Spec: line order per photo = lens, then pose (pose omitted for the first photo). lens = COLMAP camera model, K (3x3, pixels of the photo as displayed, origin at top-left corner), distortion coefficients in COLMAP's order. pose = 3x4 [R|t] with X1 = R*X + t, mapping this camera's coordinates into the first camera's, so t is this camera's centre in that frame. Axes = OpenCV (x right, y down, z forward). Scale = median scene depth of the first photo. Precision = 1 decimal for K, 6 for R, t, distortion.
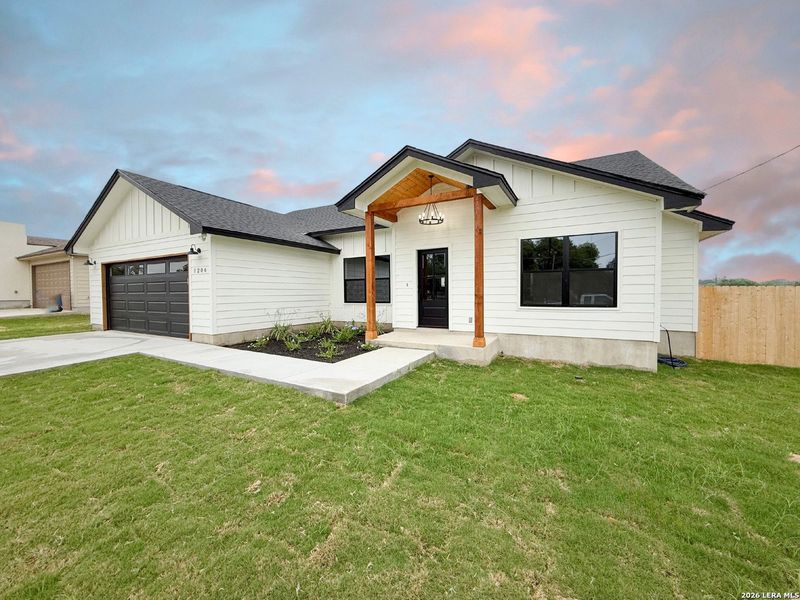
lens RADIAL K [[320.1, 0, 399.4], [0, 320.1, 298.9], [0, 0, 1]] dist [-0.002705, -0.000069]
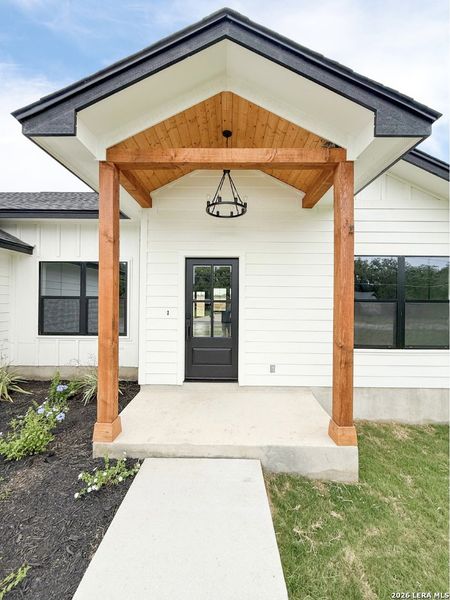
lens RADIAL K [[240.0, 0, 224.8], [0, 240.0, 299.0], [0, 0, 1]] dist [-0.002705, -0.000069]
pose [[0.883587, 0.016842, 0.467963, -0.099838], [-0.009909, 0.999802, -0.017274, -0.067772], [-0.468161, 0.010626, 0.883579, 0.584740]]
